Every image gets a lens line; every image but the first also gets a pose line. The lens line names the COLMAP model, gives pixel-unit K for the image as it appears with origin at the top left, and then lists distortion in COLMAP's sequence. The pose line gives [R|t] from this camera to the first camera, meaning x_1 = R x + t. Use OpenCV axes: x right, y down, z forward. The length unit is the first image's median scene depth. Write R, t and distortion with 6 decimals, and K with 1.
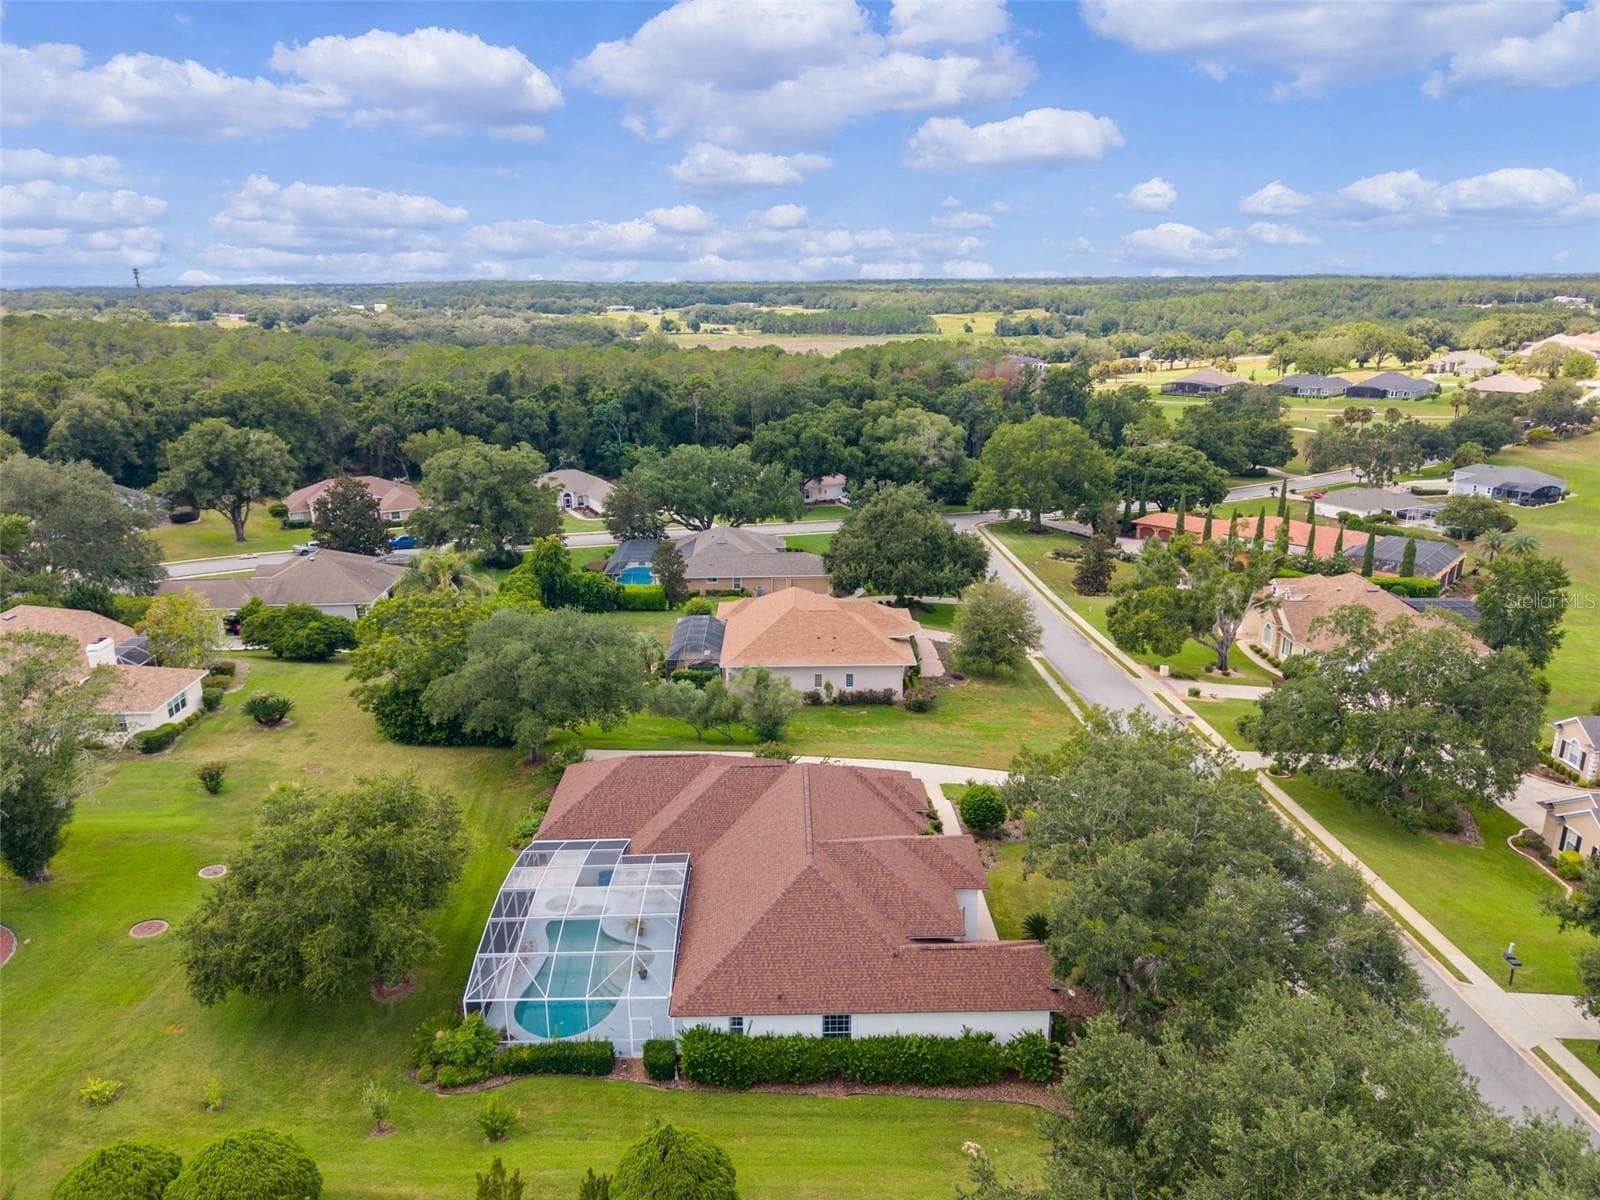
lens RADIAL K [[1079.0, 0, 802.8], [0, 1079.0, 604.6], [0, 0, 1]] dist [0.032668, -0.038043]
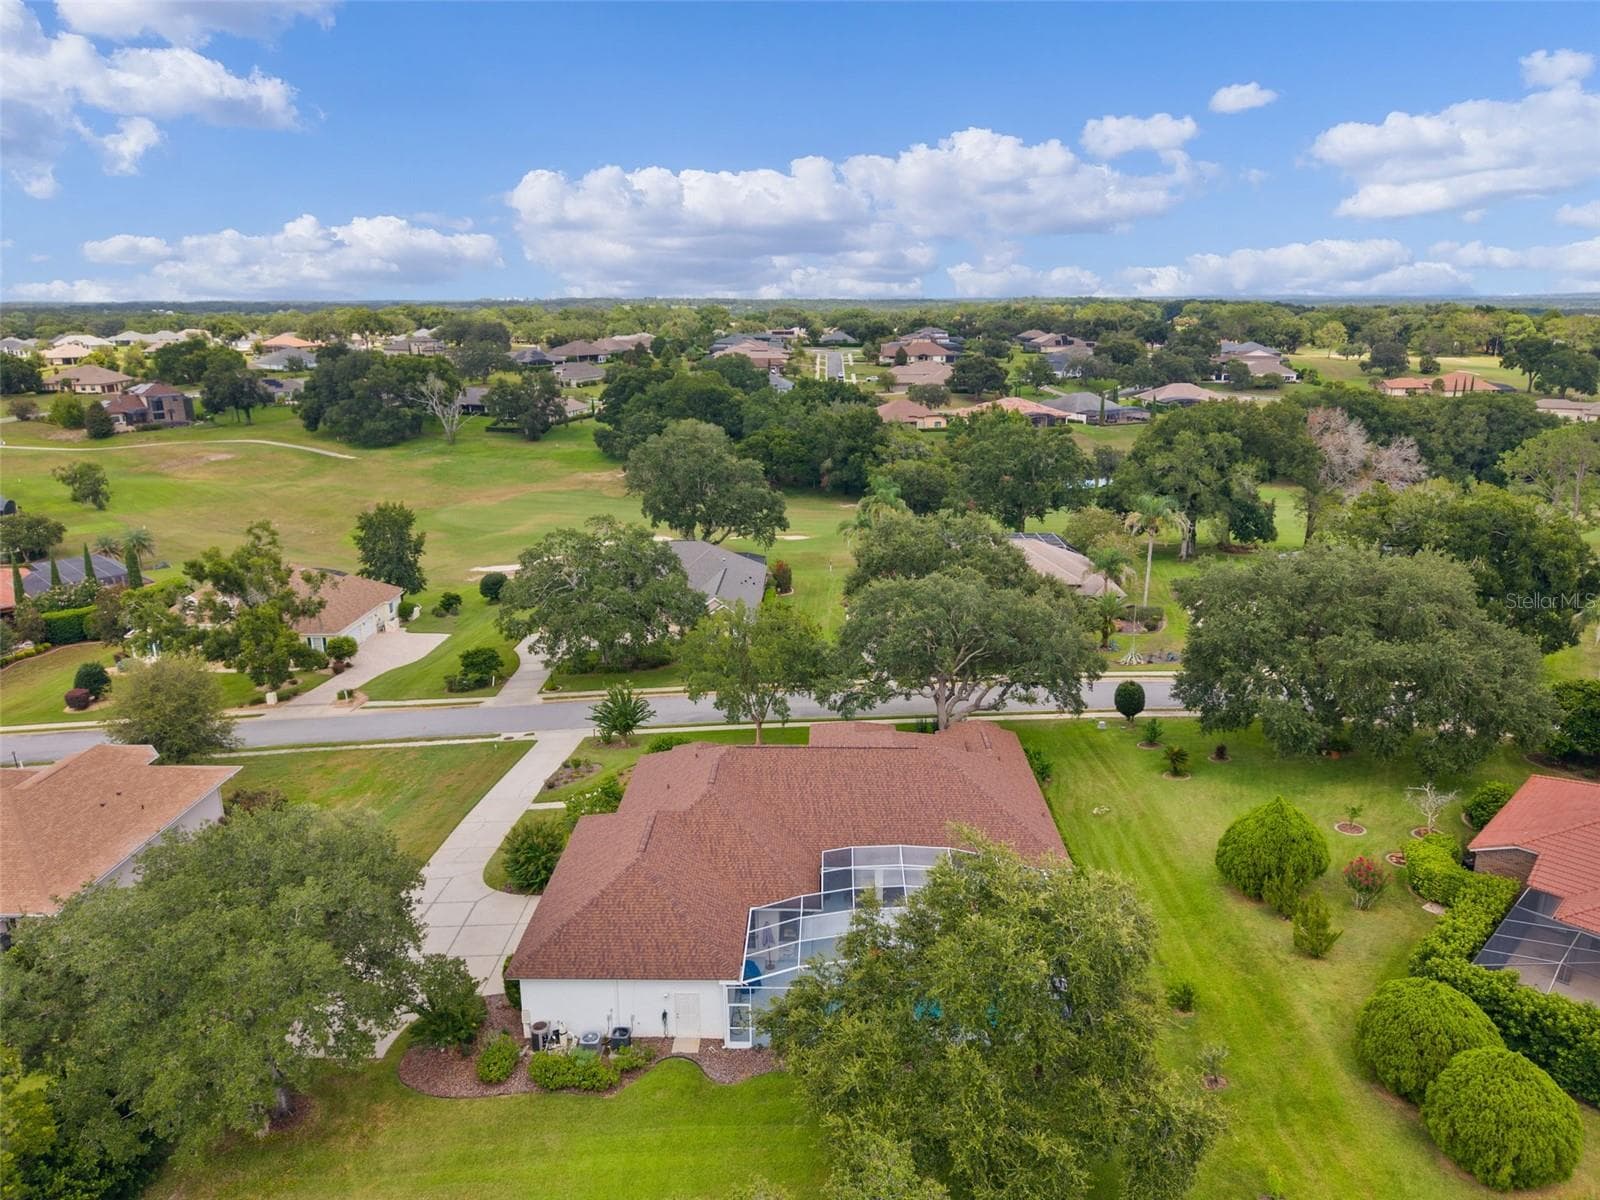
lens RADIAL K [[1079.0, 0, 802.8], [0, 1079.0, 604.6], [0, 0, 1]] dist [0.032668, -0.038043]
pose [[0.043544, -0.267584, 0.962550, -0.524749], [0.292023, 0.924795, 0.243878, -0.108277], [-0.955419, 0.270468, 0.118410, 0.479834]]
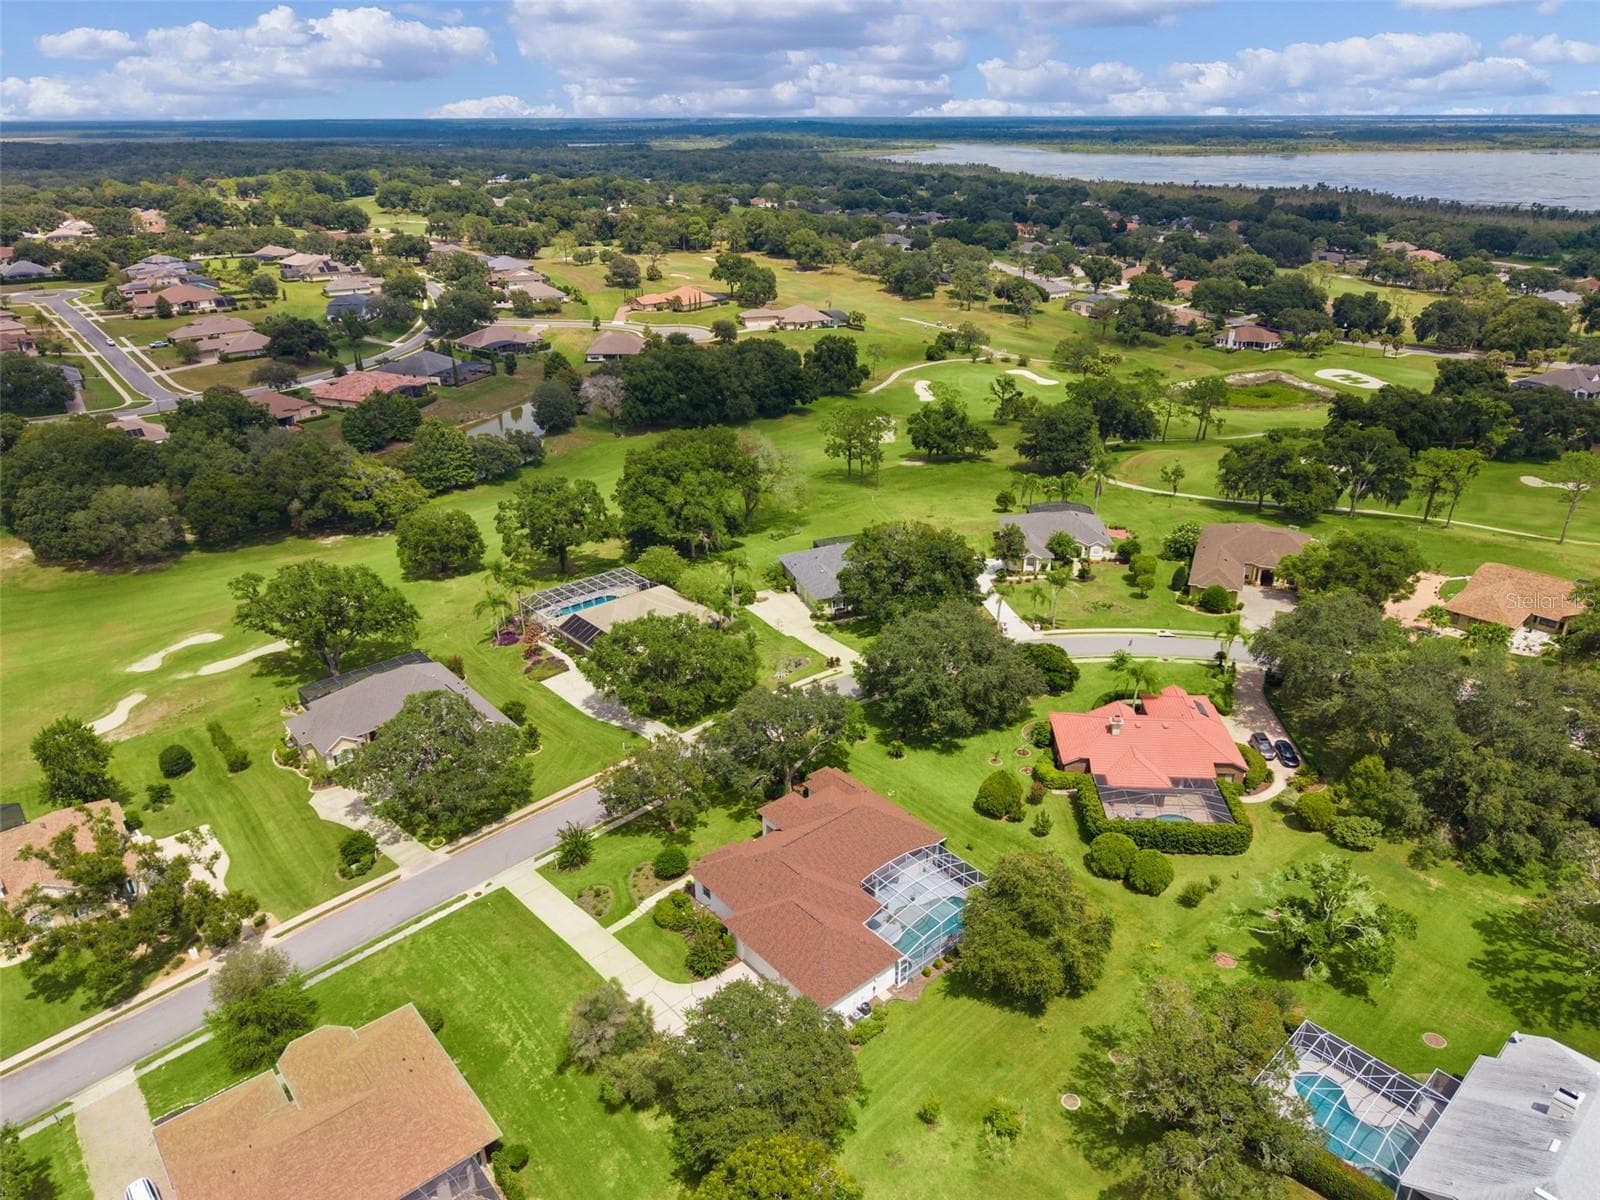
lens RADIAL K [[1079.0, 0, 802.8], [0, 1079.0, 604.6], [0, 0, 1]] dist [0.032668, -0.038043]
pose [[-0.635646, -0.311036, 0.706549, -0.662414], [0.230751, 0.796846, 0.558382, -0.658466], [-0.736688, 0.517969, -0.434740, 0.910218]]
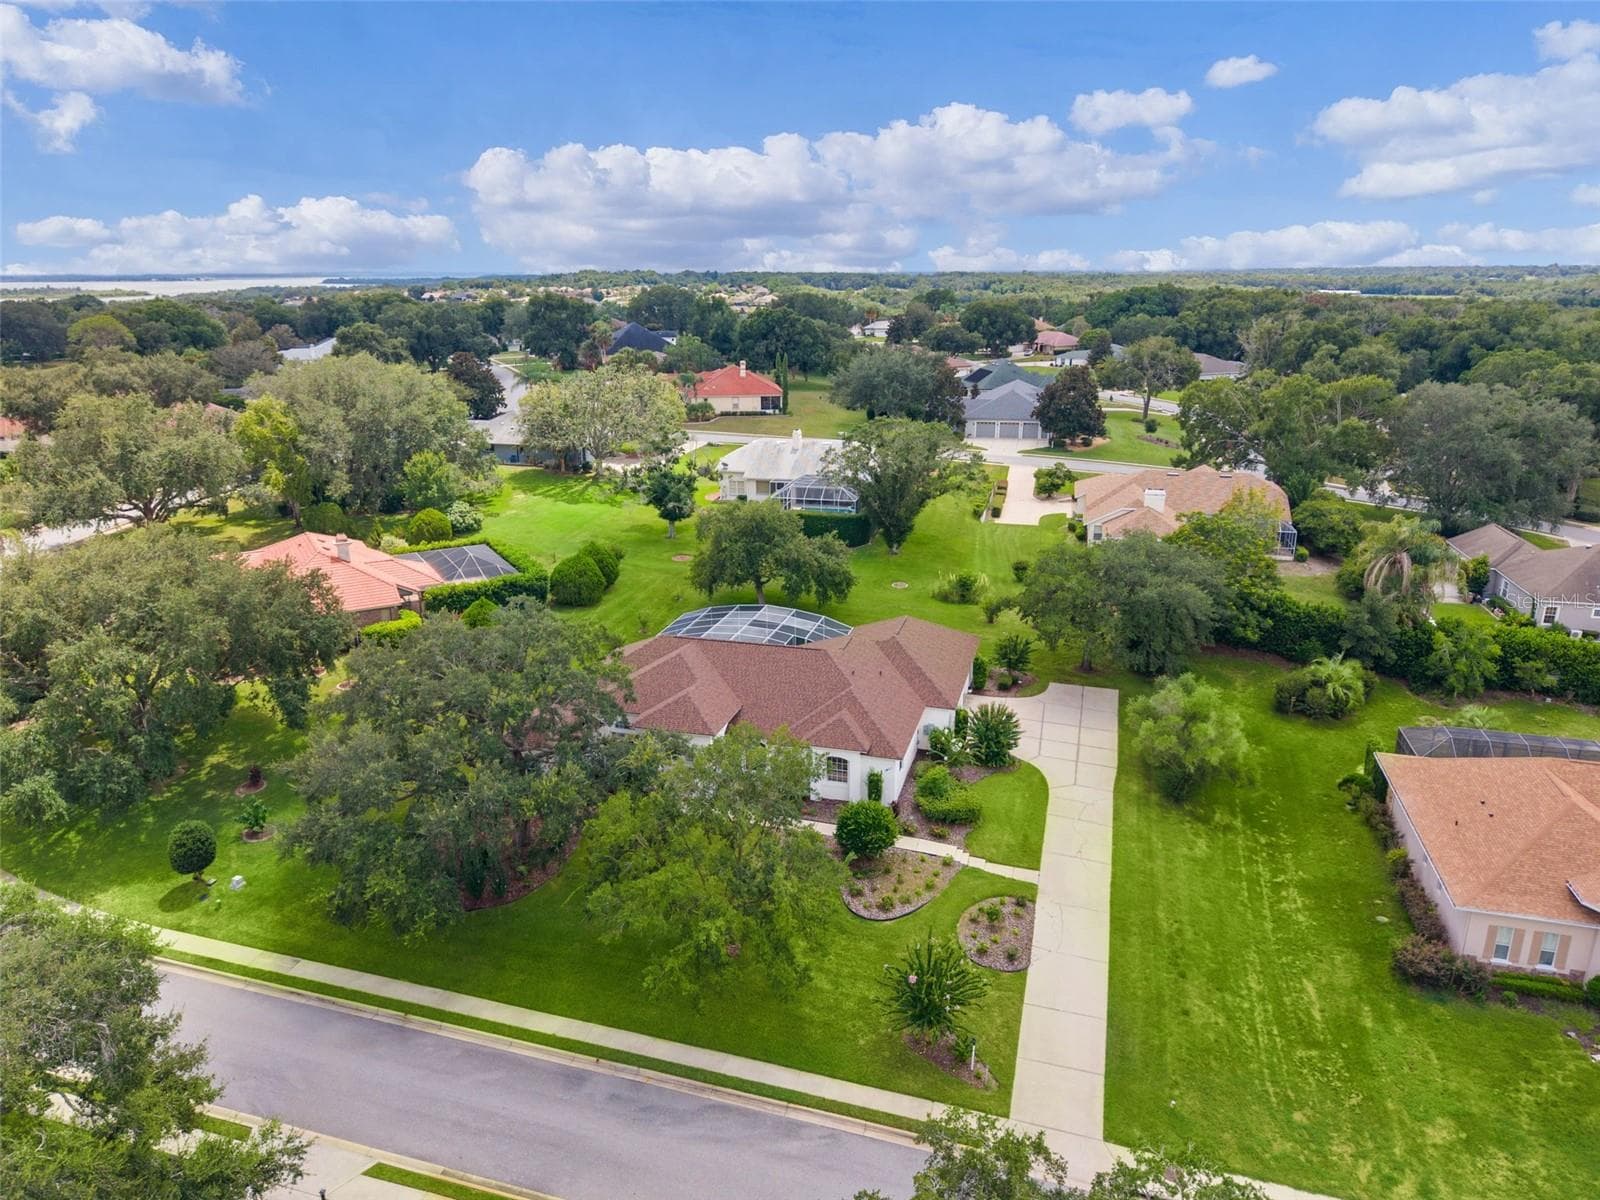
lens RADIAL K [[1079.0, 0, 802.8], [0, 1079.0, 604.6], [0, 0, 1]] dist [0.032668, -0.038043]
pose [[-0.288985, 0.290431, -0.912215, 0.594118], [-0.271638, 0.888832, 0.369040, -0.172397], [0.917987, 0.354439, -0.177967, 0.696106]]
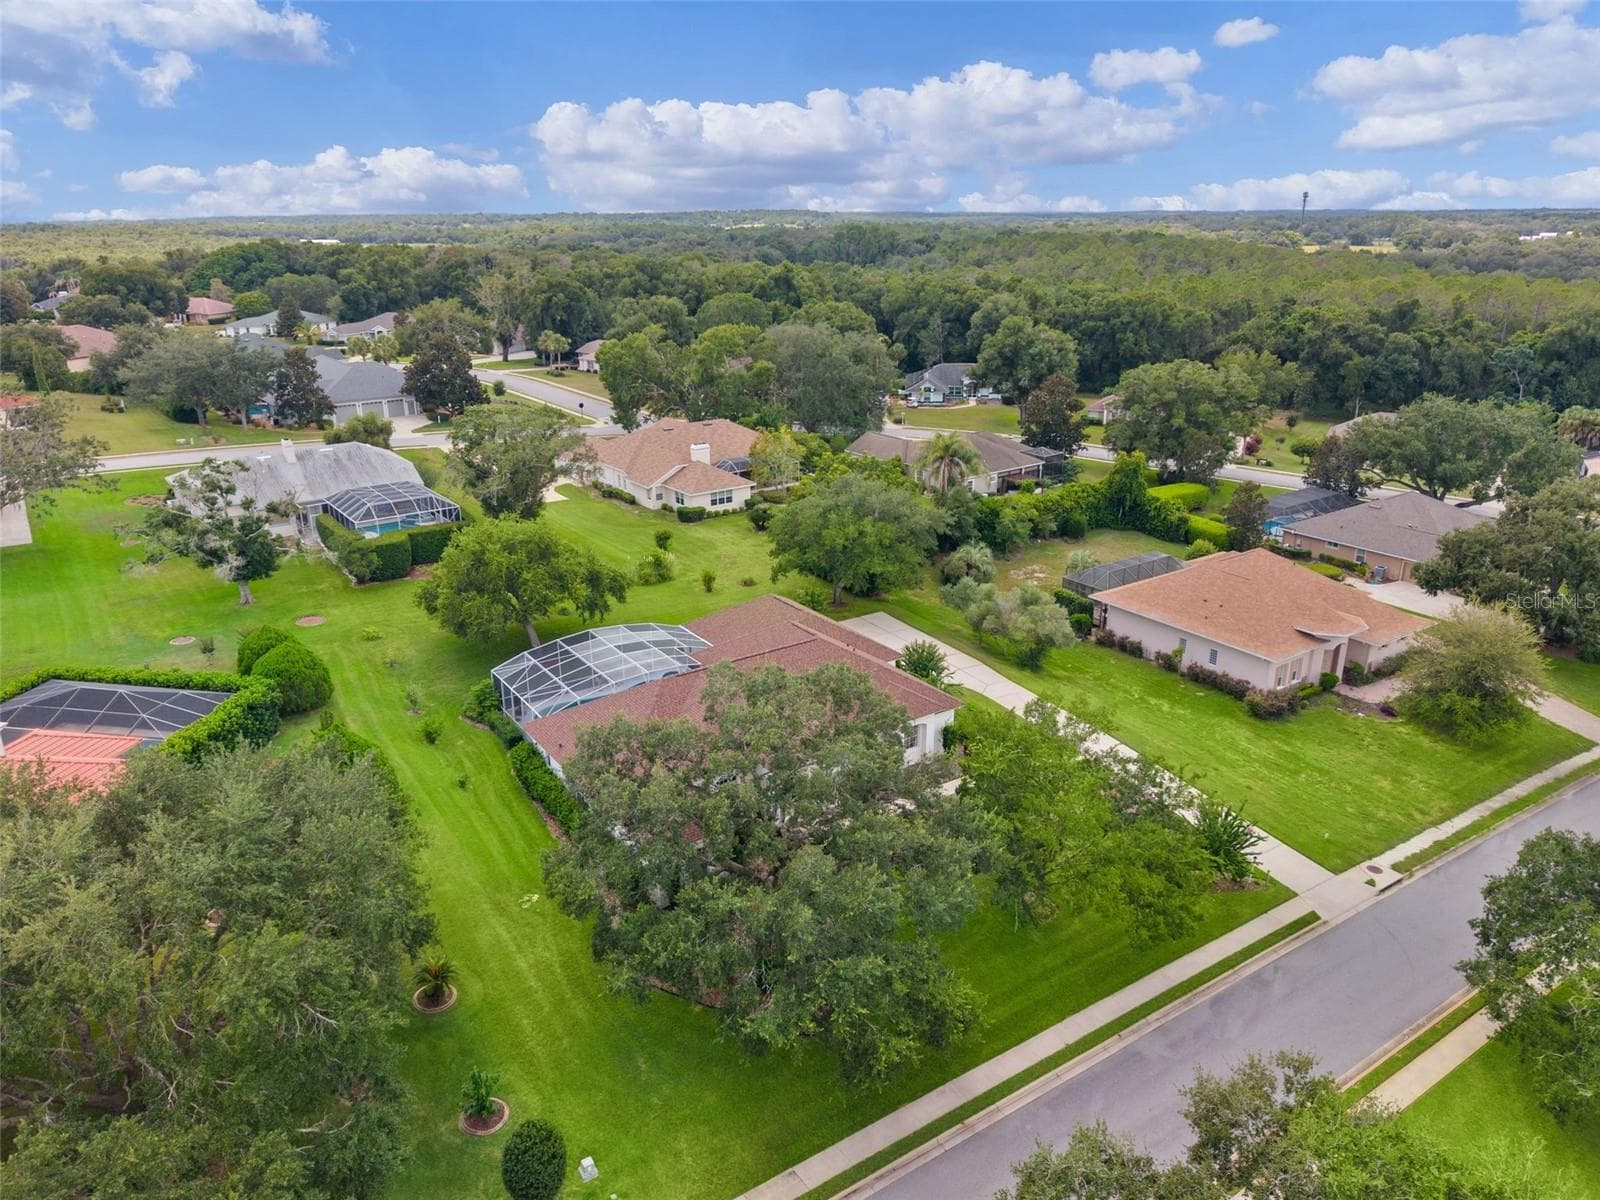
lens RADIAL K [[1063.3, 0, 802.4], [0, 1063.3, 632.5], [0, 0, 1]] dist [0.066040, -0.079481]
pose [[0.547438, 0.307996, -0.778107, 0.496792], [-0.238498, 0.948669, 0.207713, -0.045363], [0.802141, 0.071867, 0.592795, 0.212187]]
